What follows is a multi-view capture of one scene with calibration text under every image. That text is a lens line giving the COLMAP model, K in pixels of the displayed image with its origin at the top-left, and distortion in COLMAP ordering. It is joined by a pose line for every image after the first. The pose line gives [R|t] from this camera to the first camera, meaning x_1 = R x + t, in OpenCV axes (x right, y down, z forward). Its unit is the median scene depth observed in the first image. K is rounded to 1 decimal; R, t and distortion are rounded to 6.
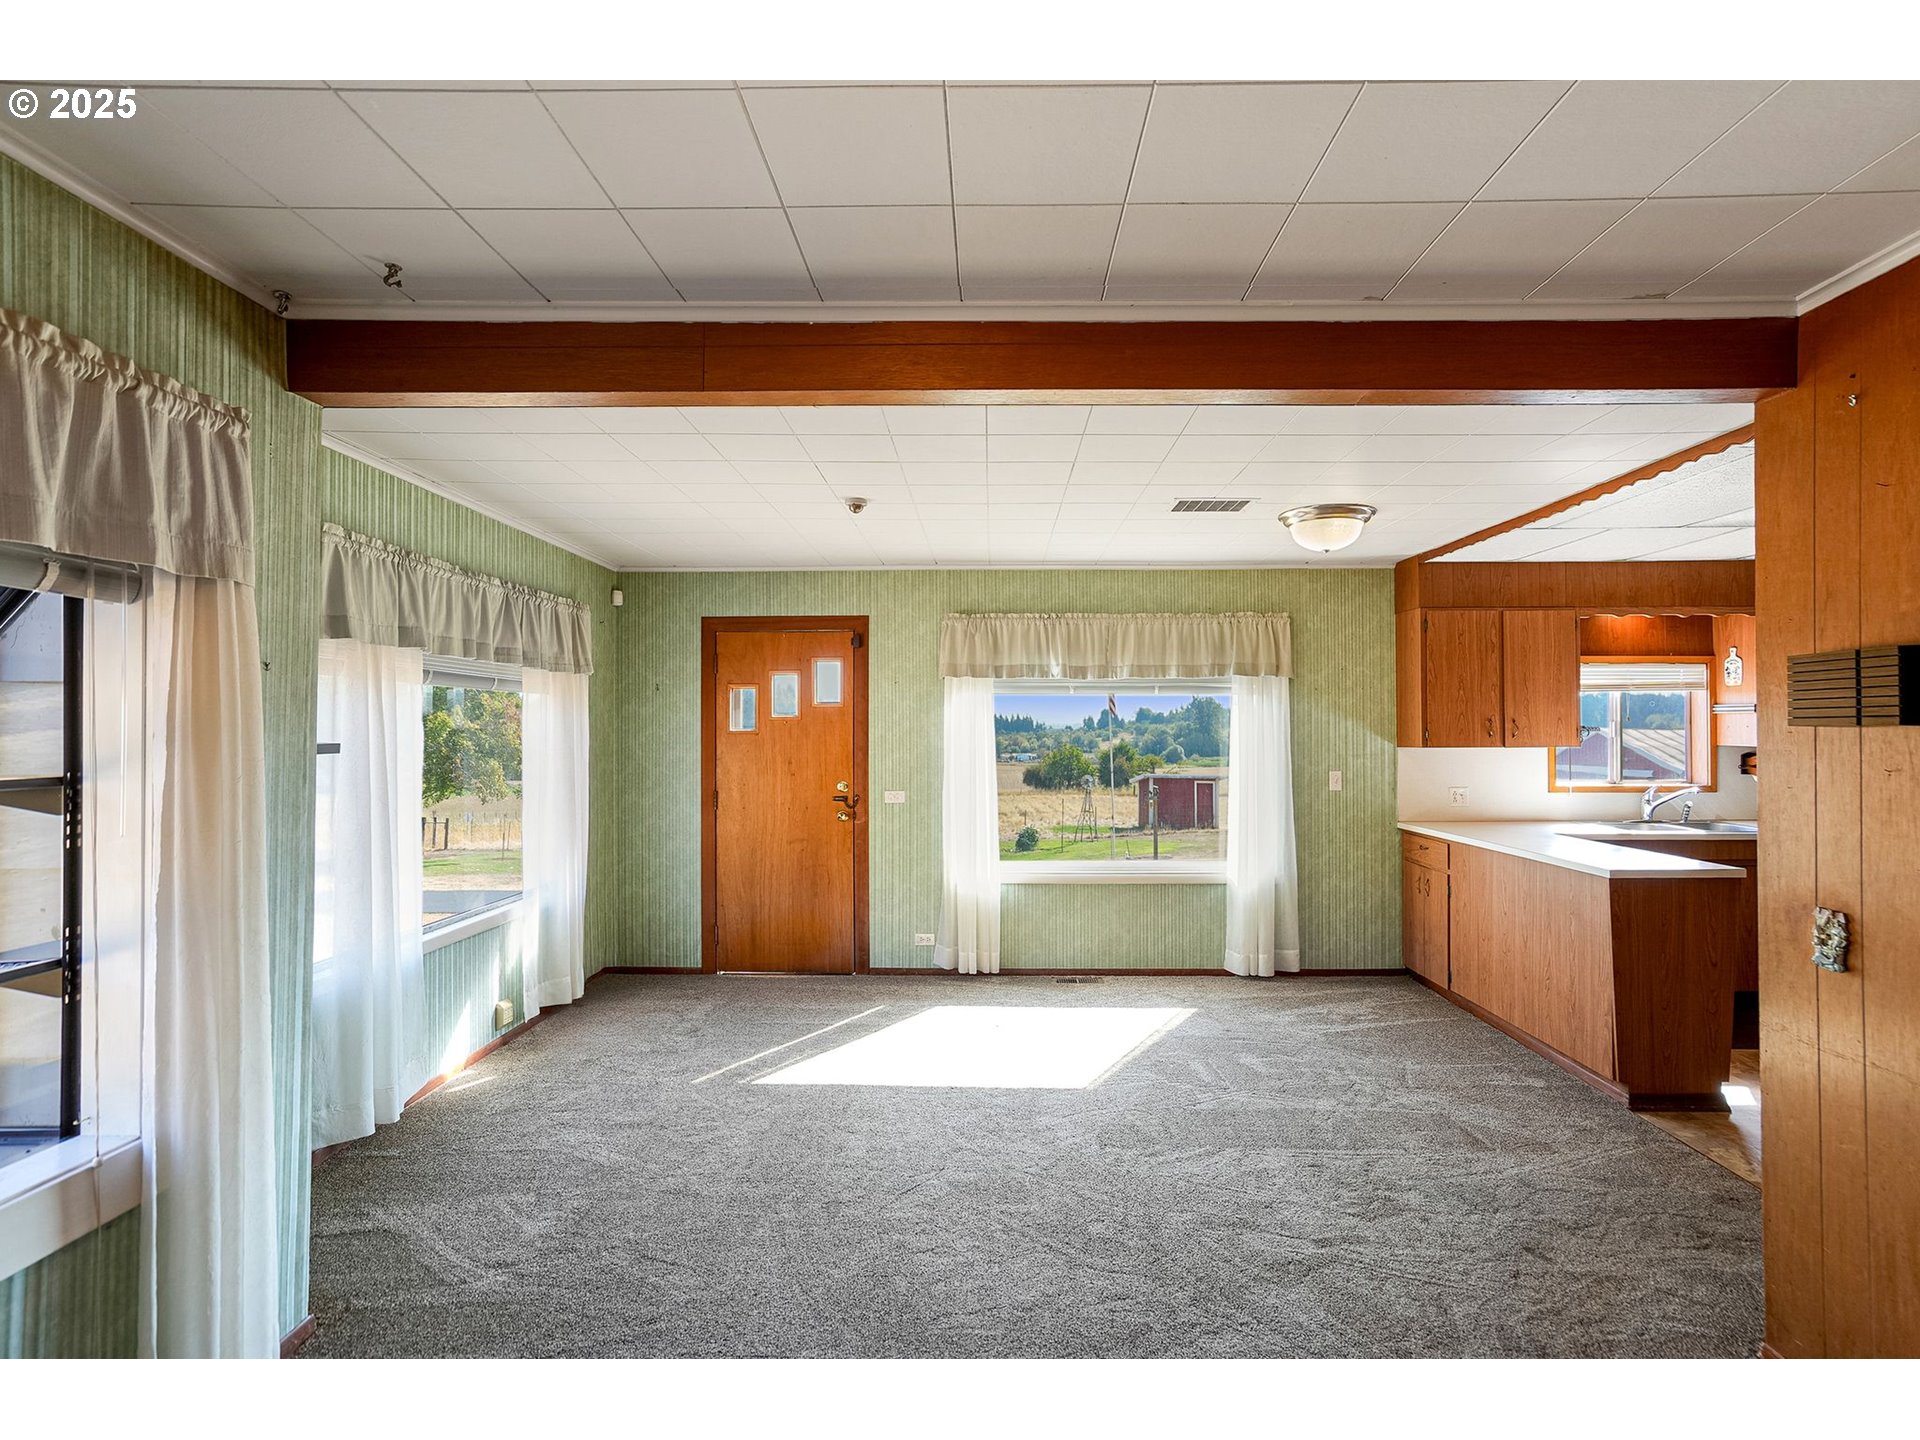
lens RADIAL K [[1242.6, 0, 981.9], [0, 1242.6, 723.7], [0, 0, 1]] dist [-0.004437, 0.040313]
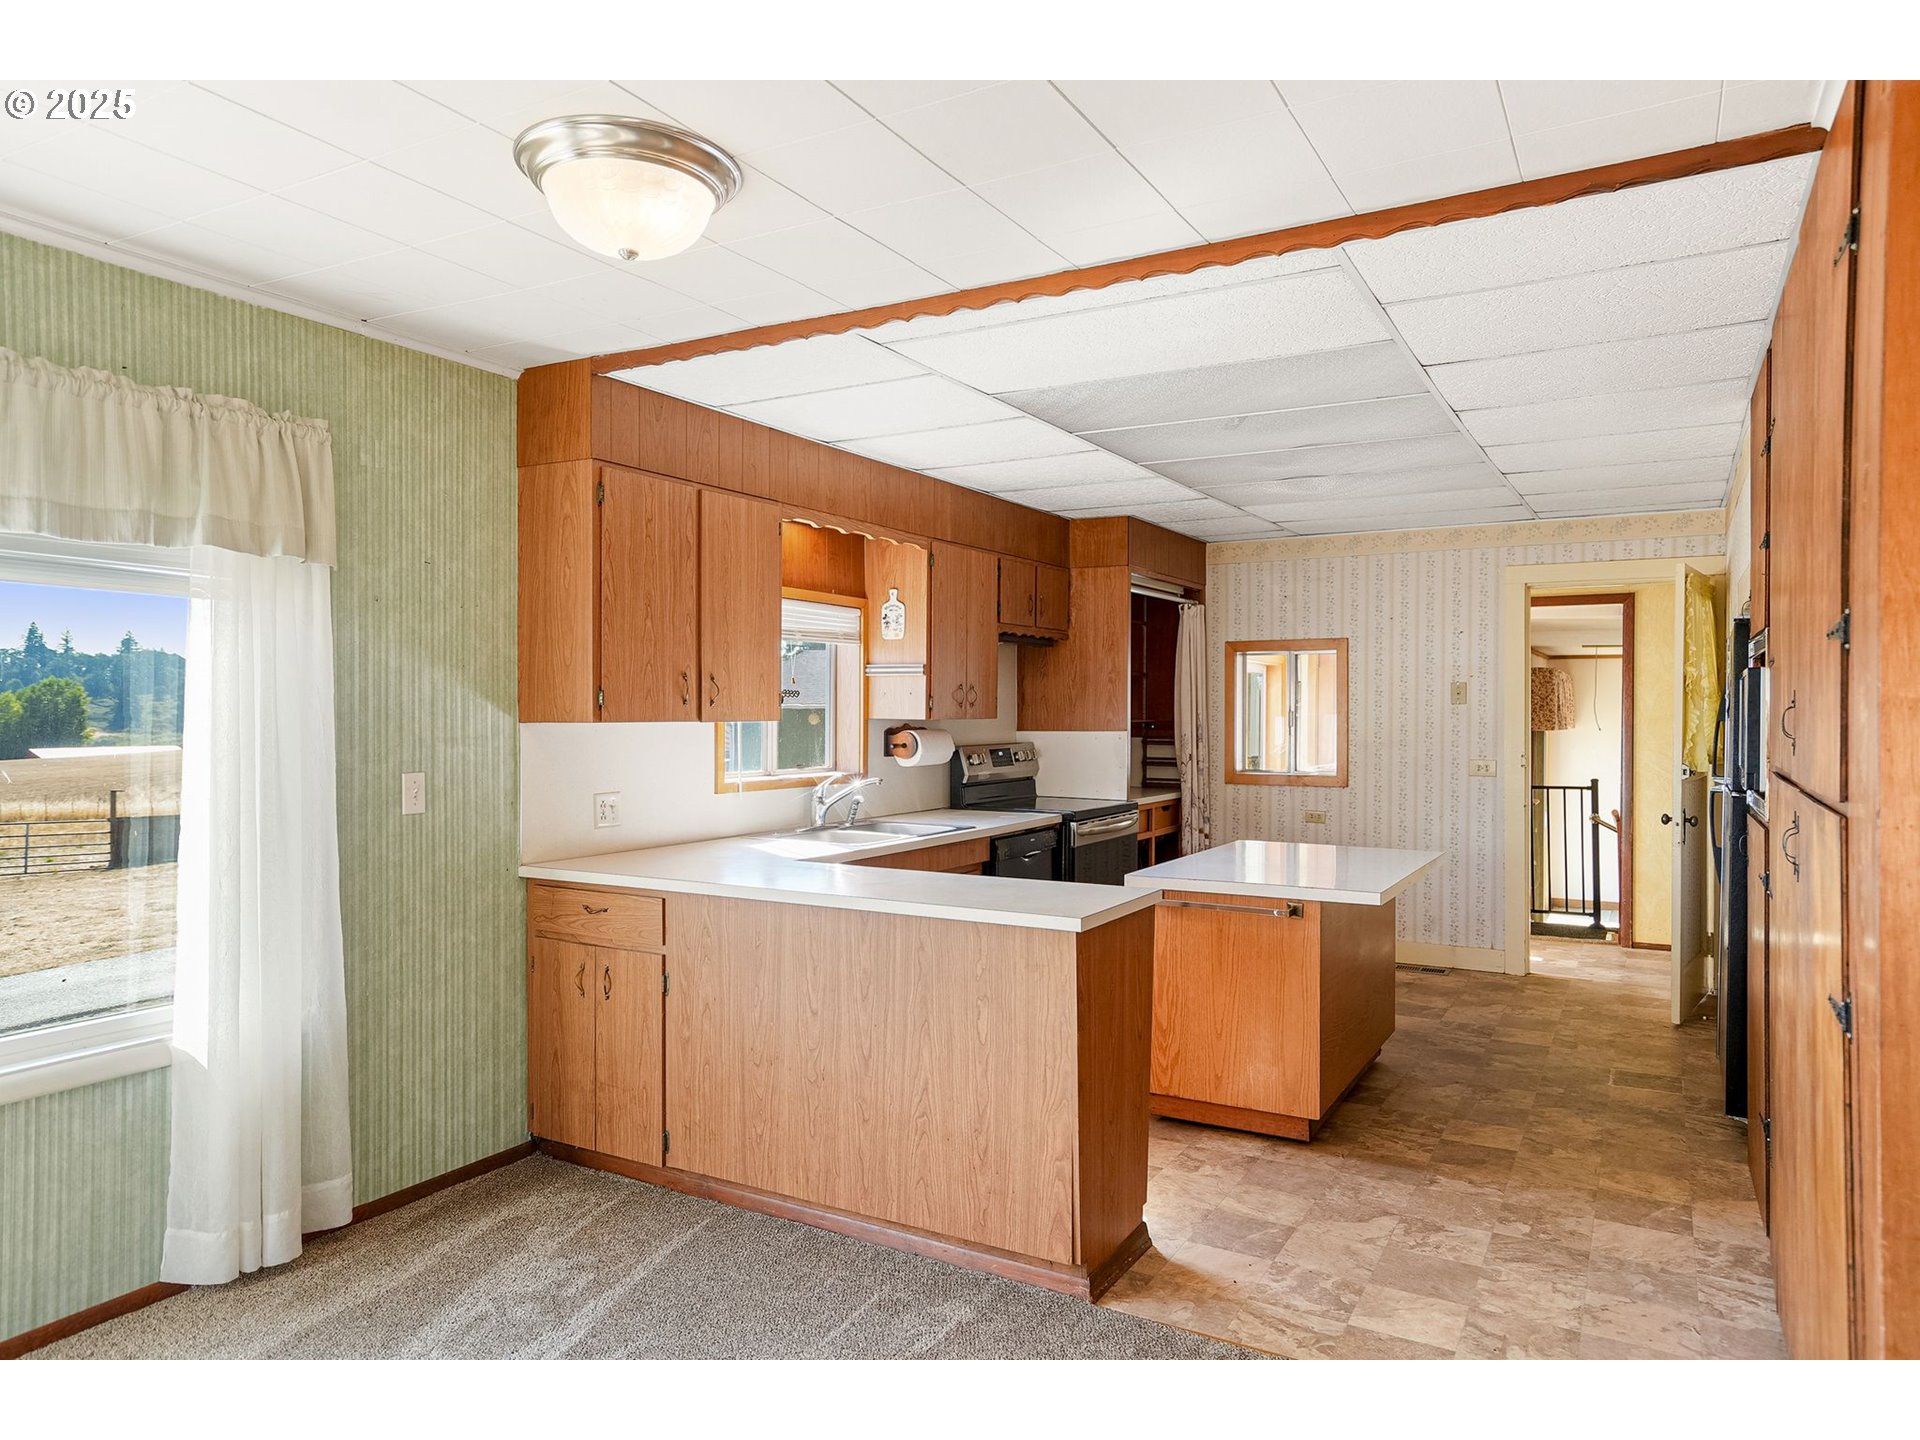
lens RADIAL K [[1242.6, 0, 981.9], [0, 1242.6, 723.7], [0, 0, 1]] dist [-0.004437, 0.040313]
pose [[0.478857, -0.004366, 0.877882, -0.032863], [-0.002093, 0.999979, 0.006115, 0.015701], [-0.877890, -0.004766, 0.478838, 0.582942]]
